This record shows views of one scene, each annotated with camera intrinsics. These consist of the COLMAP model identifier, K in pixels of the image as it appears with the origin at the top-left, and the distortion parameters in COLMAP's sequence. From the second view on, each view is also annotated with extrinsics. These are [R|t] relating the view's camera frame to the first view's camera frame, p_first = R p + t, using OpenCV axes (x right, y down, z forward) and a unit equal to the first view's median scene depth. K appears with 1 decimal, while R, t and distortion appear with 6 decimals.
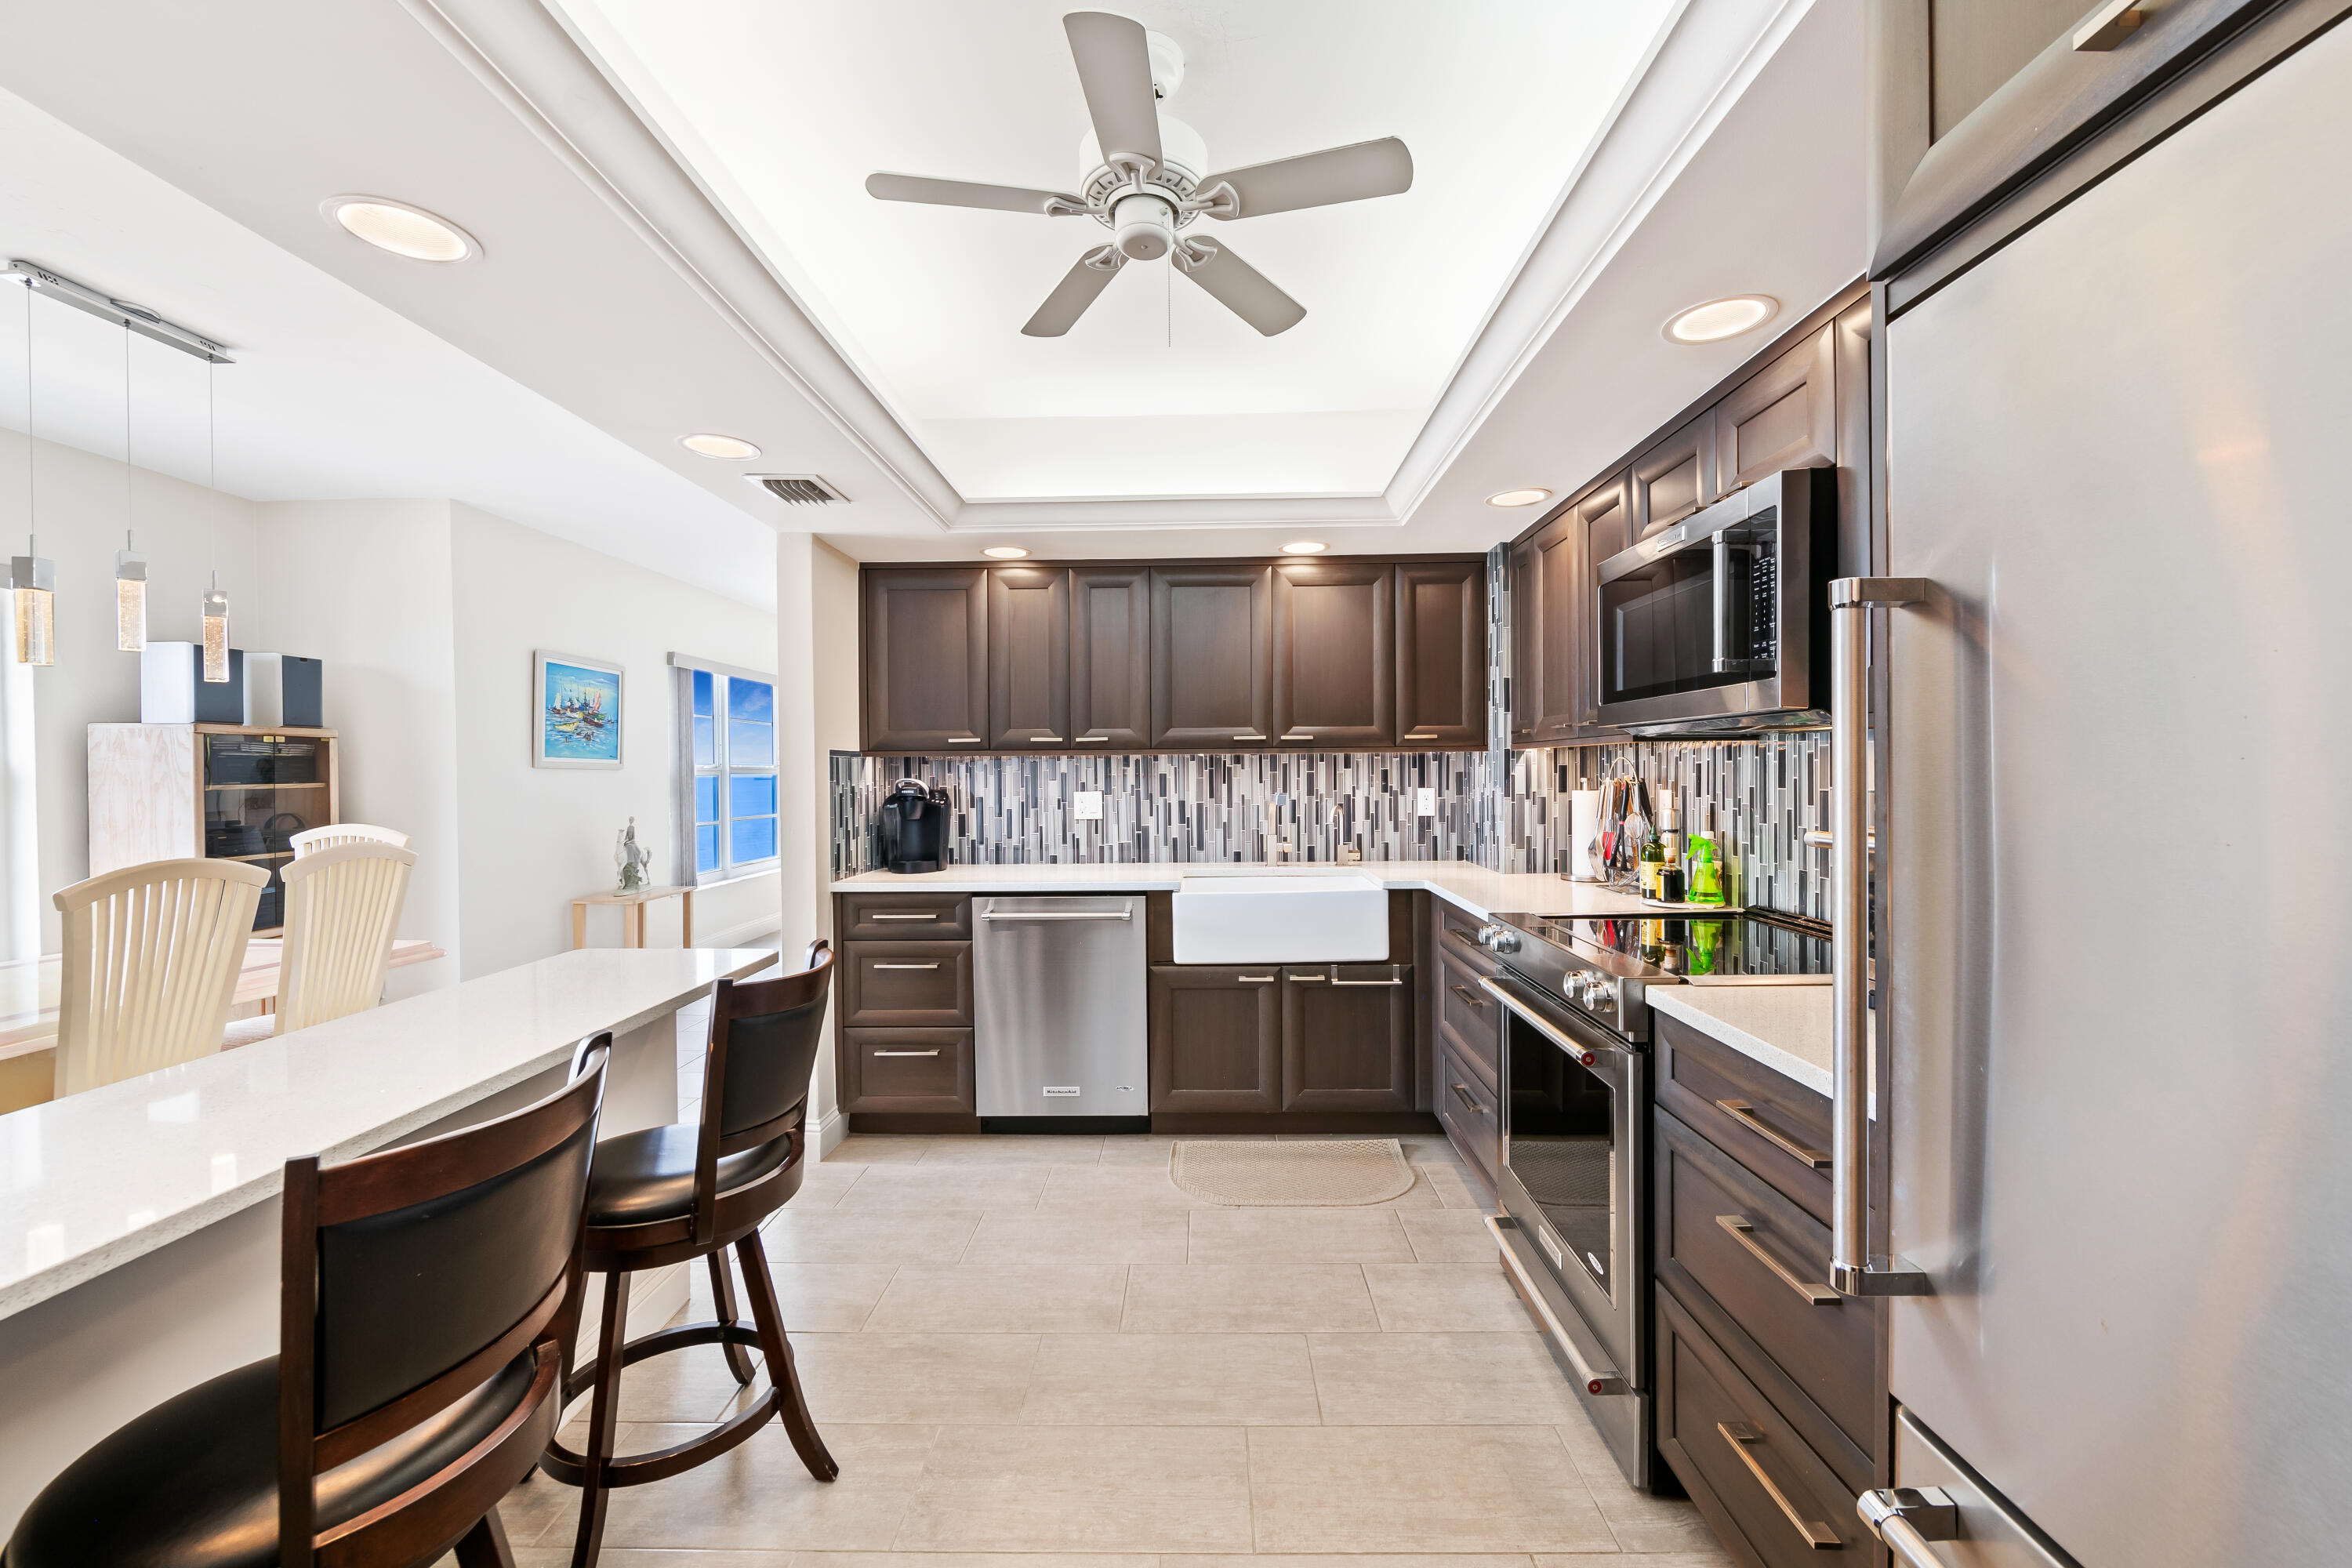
lens RADIAL K [[931.0, 0, 1180.9], [0, 931.0, 779.5], [0, 0, 1]] dist [-0.000601, -0.000468]
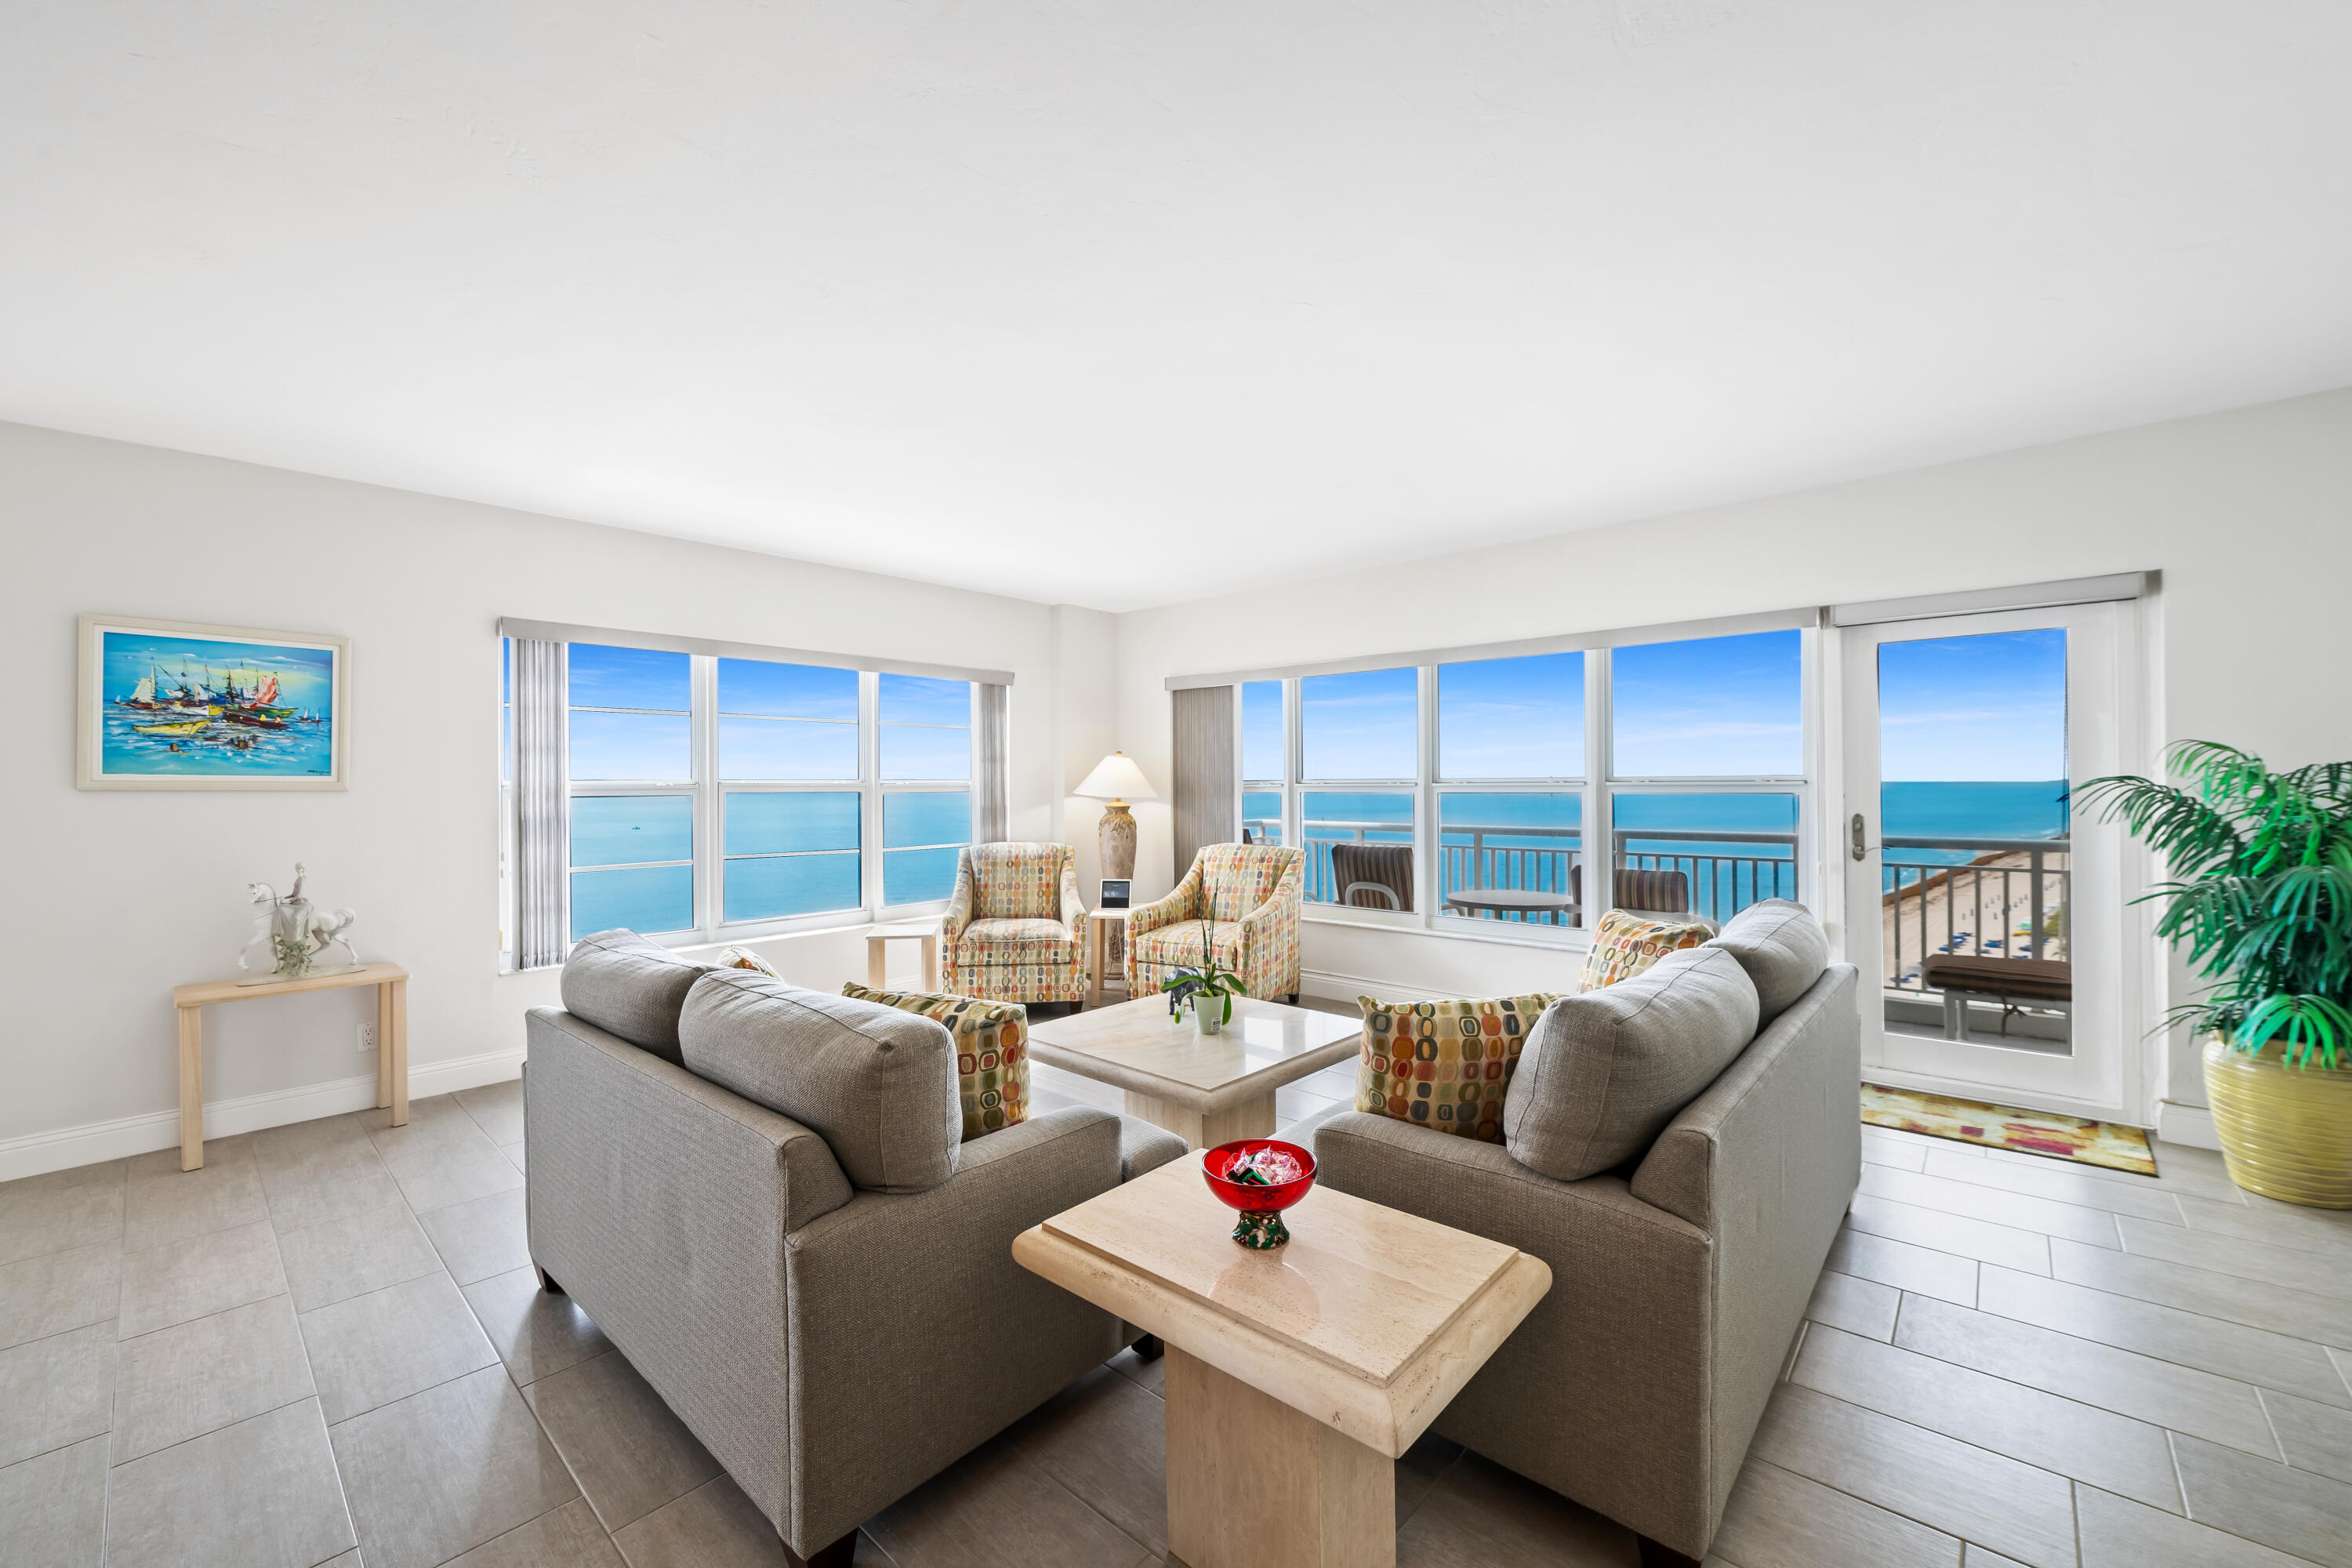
lens RADIAL K [[931.0, 0, 1180.9], [0, 931.0, 779.5], [0, 0, 1]] dist [-0.000601, -0.000468]
pose [[0.762369, -0.001909, -0.647140, 0.432175], [-0.003725, 0.999966, -0.007337, -0.023046], [0.647132, 0.008004, 0.762336, 1.258054]]
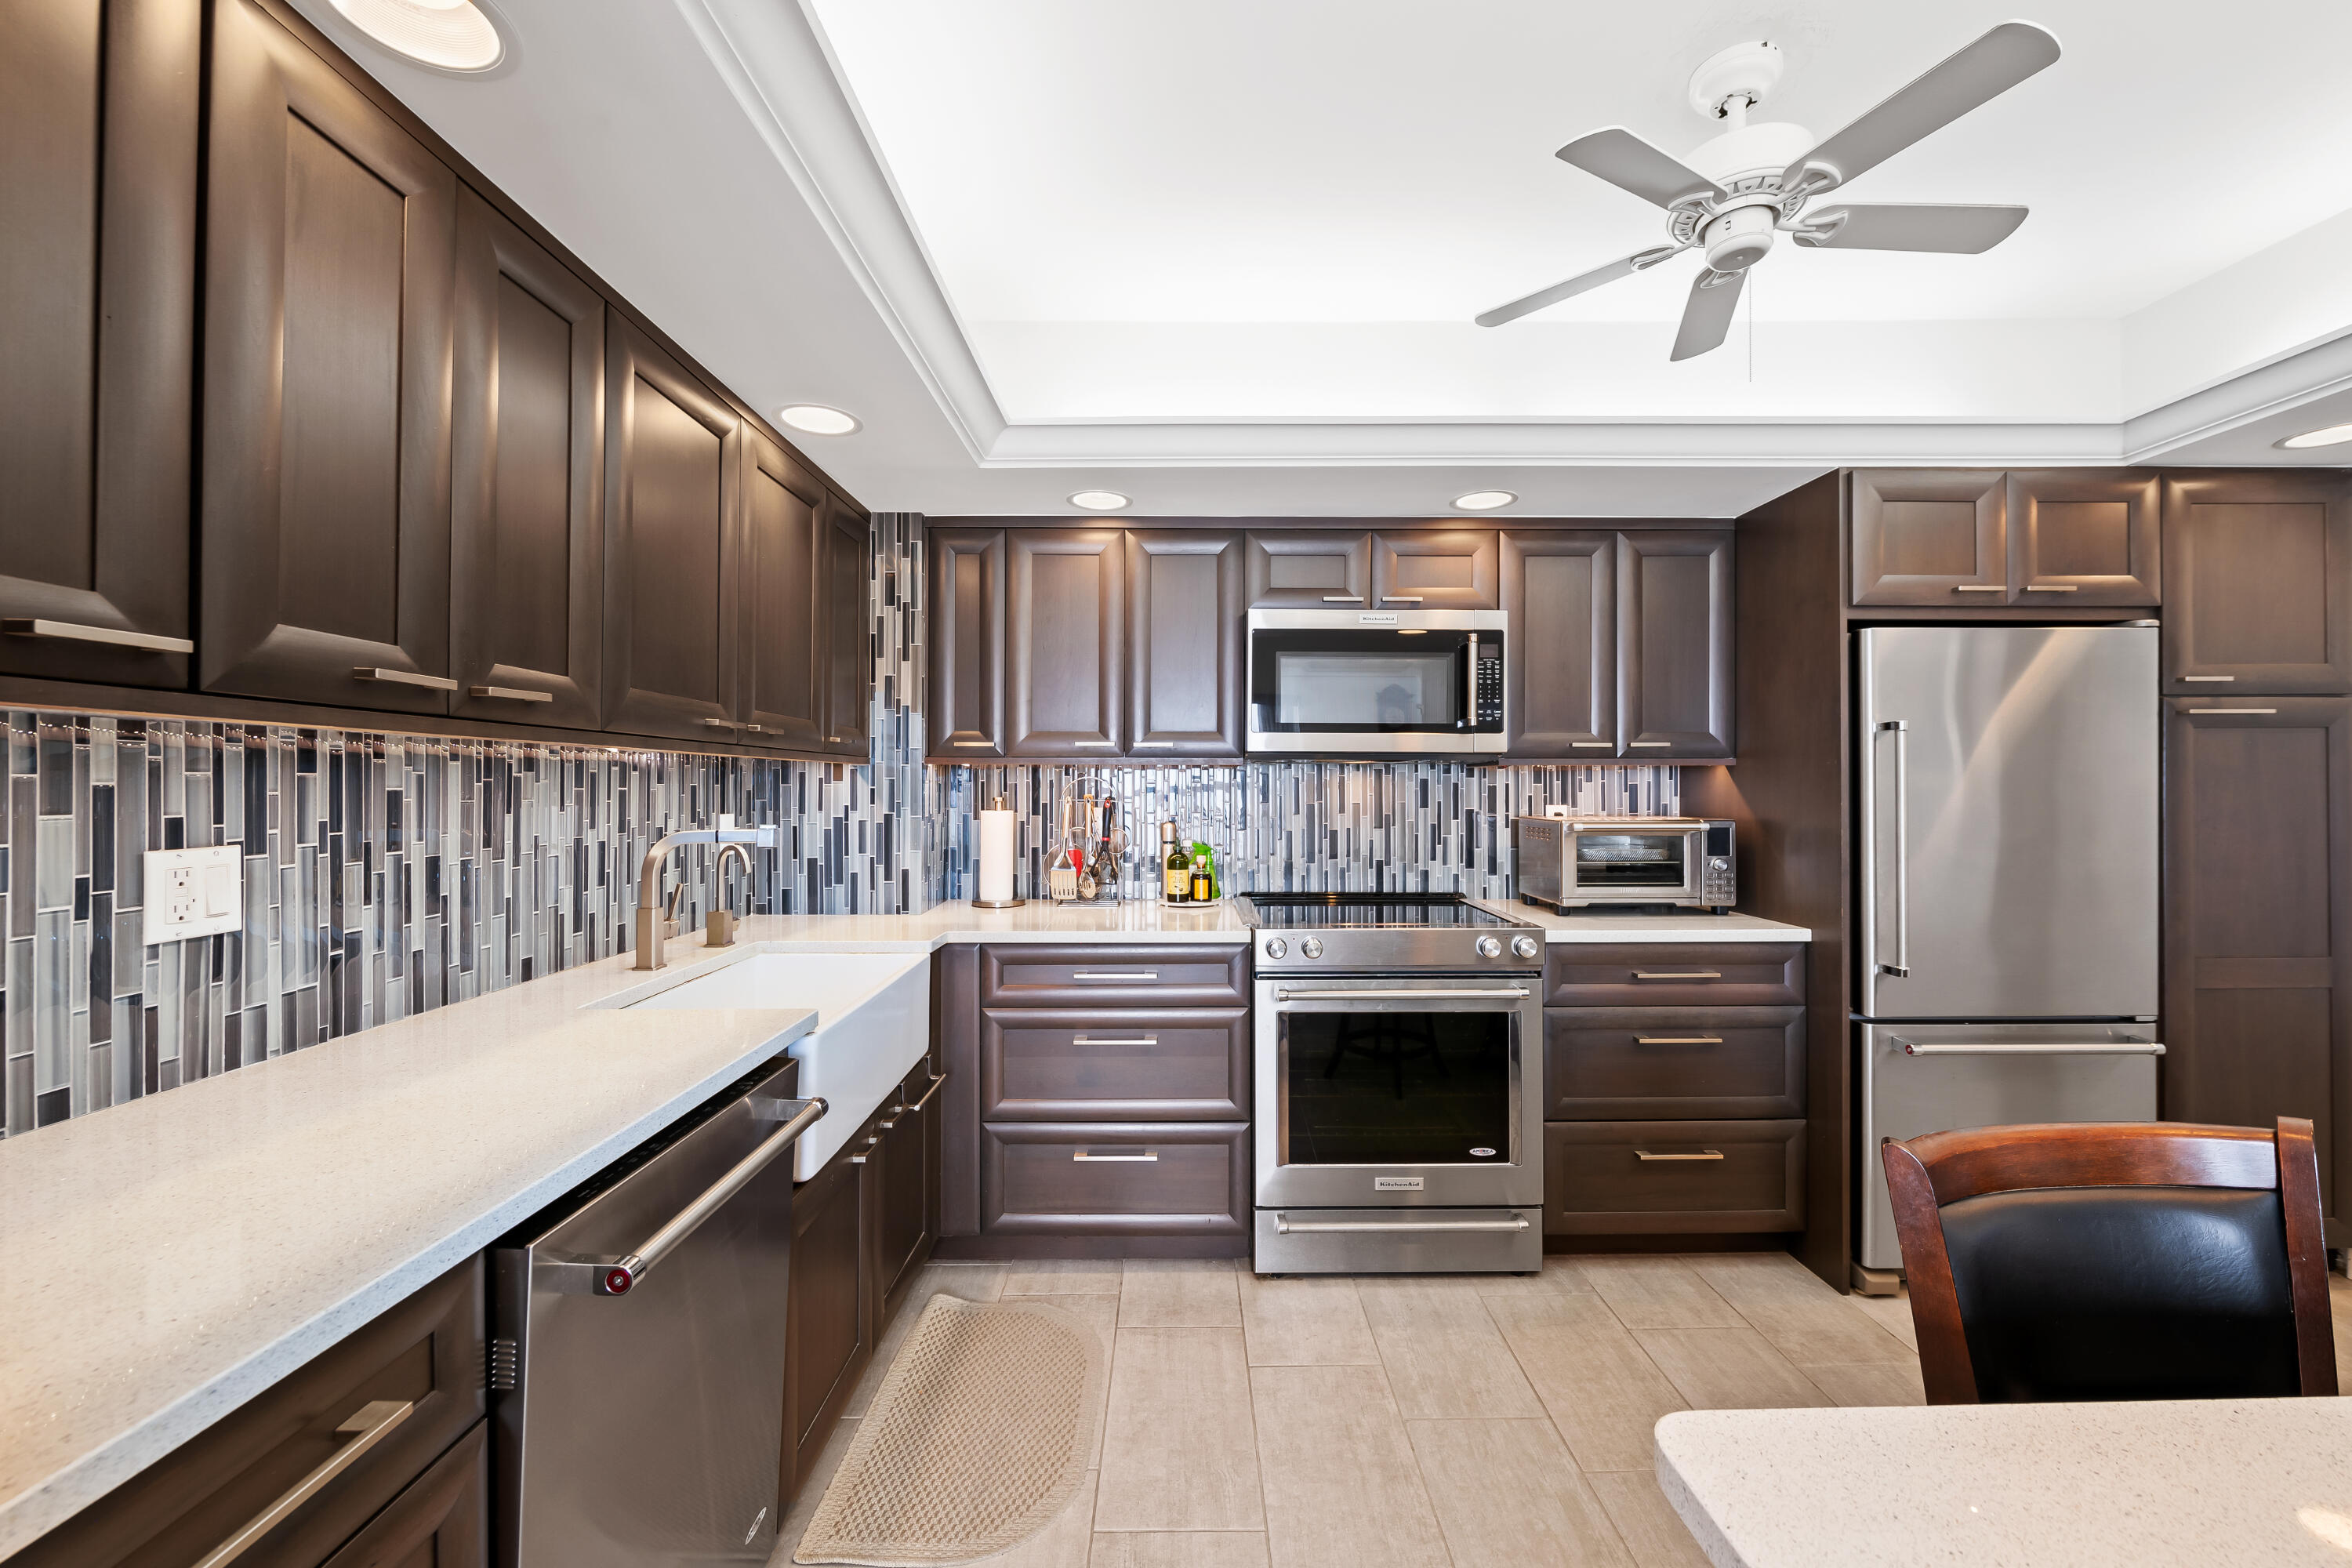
lens RADIAL K [[934.8, 0, 1192.2], [0, 934.8, 782.7], [0, 0, 1]] dist [0.000522, -0.002043]
pose [[-0.034290, 0.012732, 0.999331, -0.421749], [0.007866, 0.999891, -0.012469, -0.002459], [-0.999381, 0.007433, -0.034387, 0.680812]]
